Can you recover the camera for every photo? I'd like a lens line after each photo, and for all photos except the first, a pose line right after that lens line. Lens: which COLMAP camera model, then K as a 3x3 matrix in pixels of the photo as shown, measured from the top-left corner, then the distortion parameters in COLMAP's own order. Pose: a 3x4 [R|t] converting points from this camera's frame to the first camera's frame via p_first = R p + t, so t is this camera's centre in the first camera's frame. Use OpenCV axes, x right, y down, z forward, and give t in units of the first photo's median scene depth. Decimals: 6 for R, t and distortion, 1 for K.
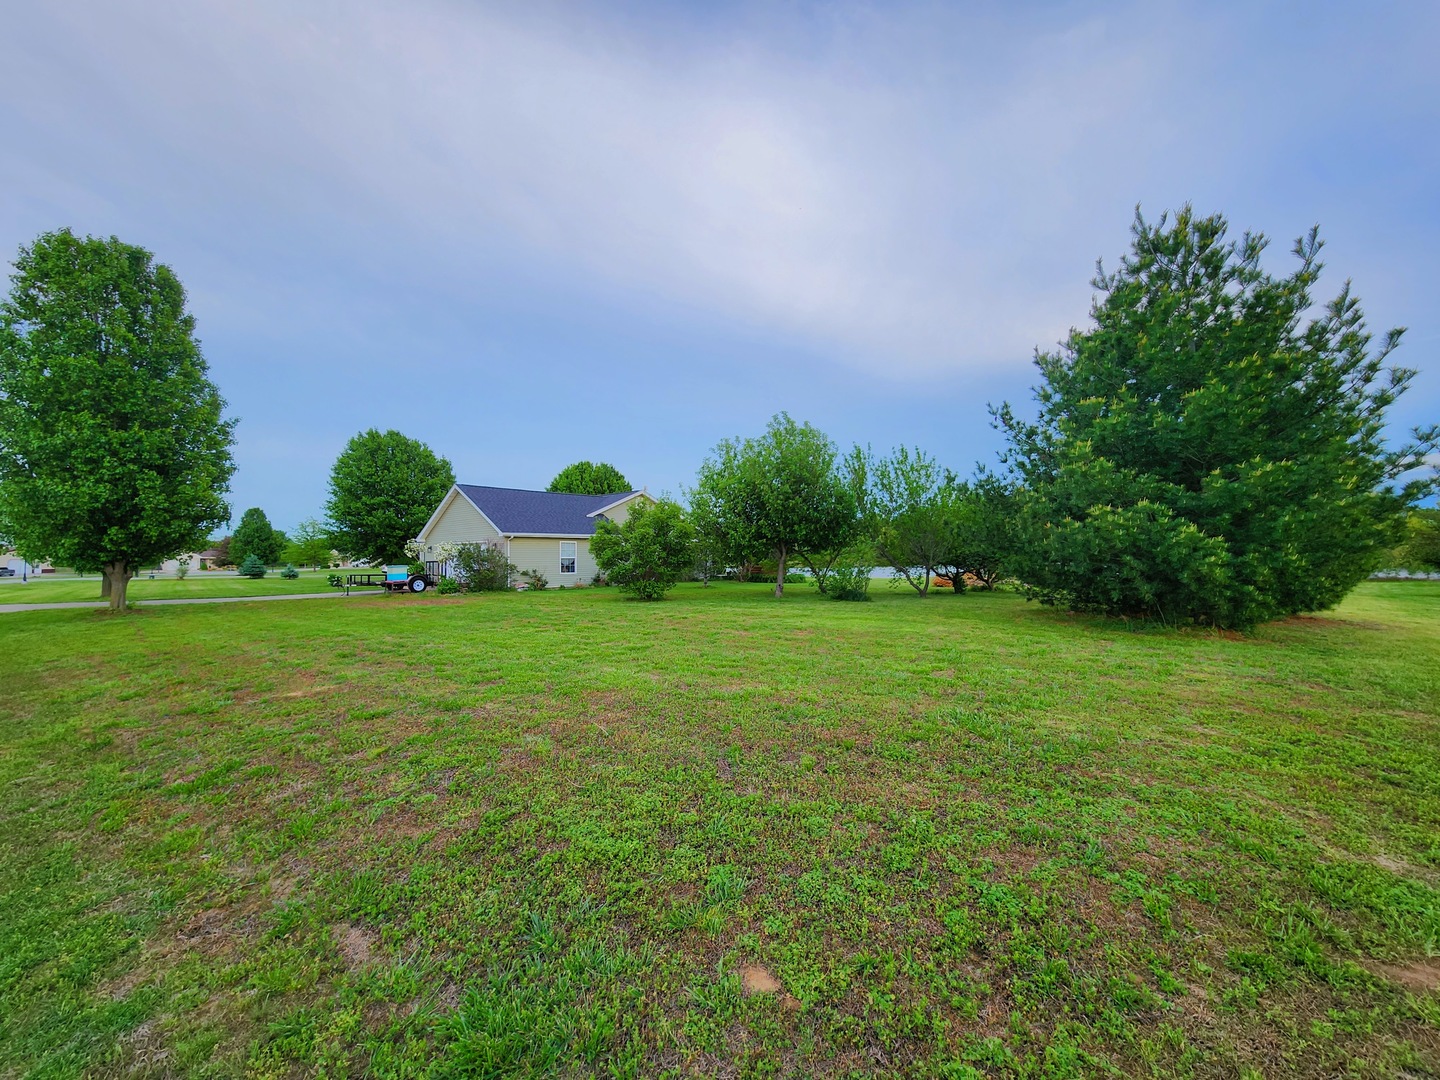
lens RADIAL K [[586.4, 0, 720.0], [0, 586.4, 540.0], [0, 0, 1]] dist [-0.000496, -0.000008]
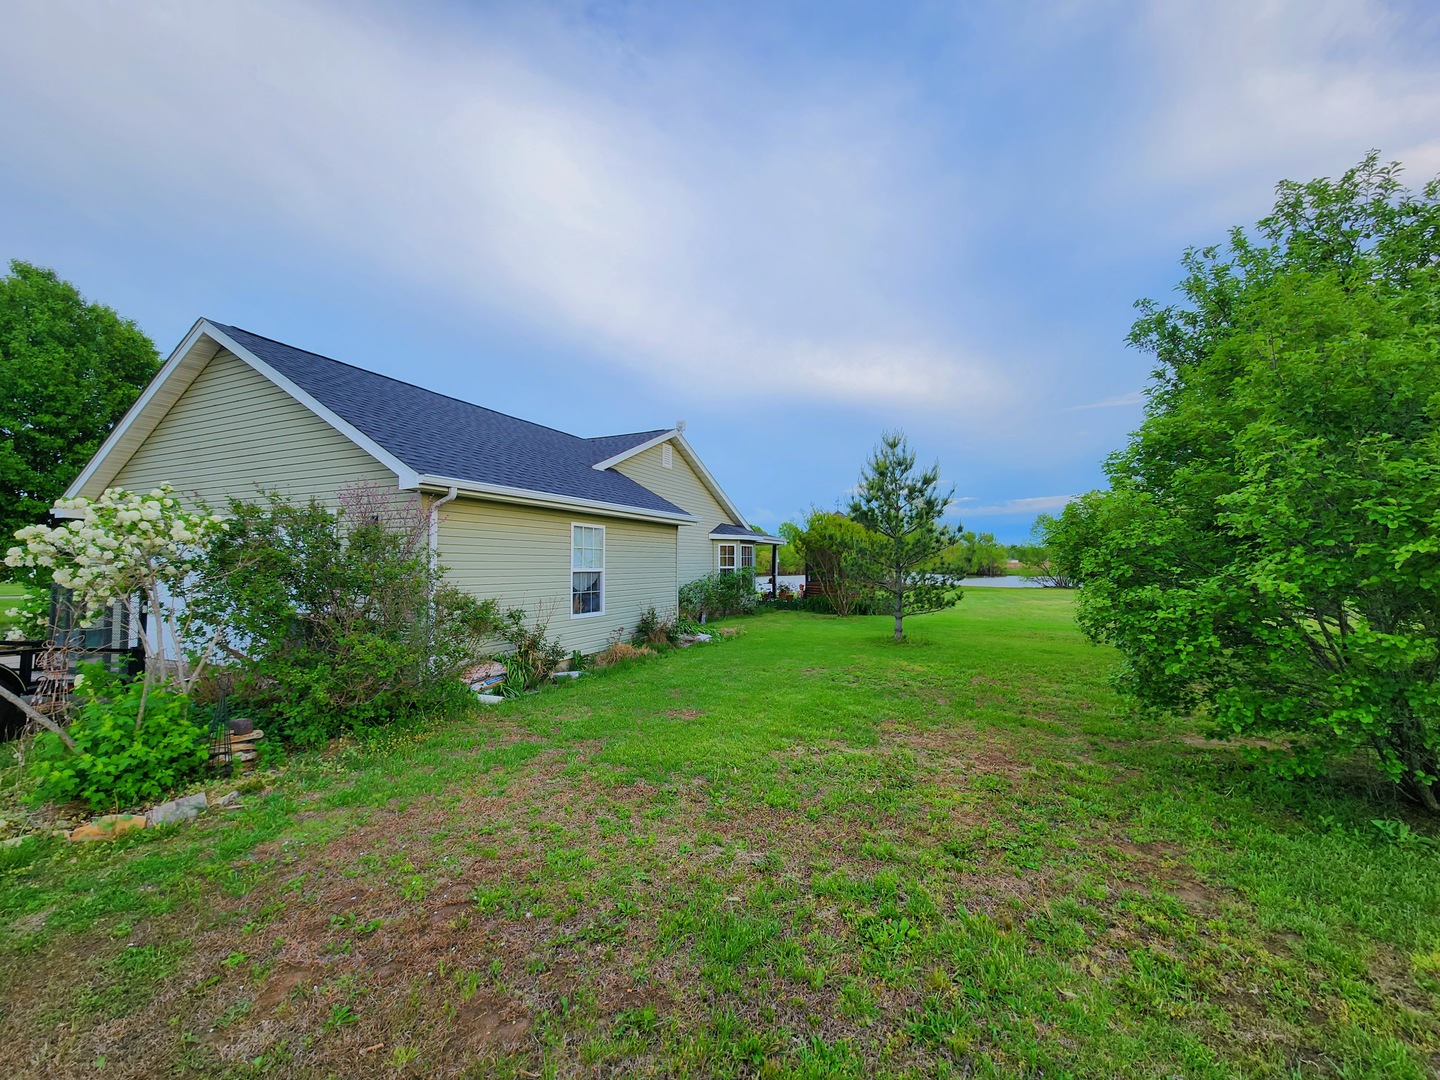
lens RADIAL K [[586.4, 0, 720.0], [0, 586.4, 540.0], [0, 0, 1]] dist [-0.000496, -0.000008]
pose [[0.955871, 0.019451, 0.293141, -0.313753], [-0.014815, 0.999728, -0.018028, 0.018875], [-0.293412, 0.012890, 0.955899, 0.700628]]
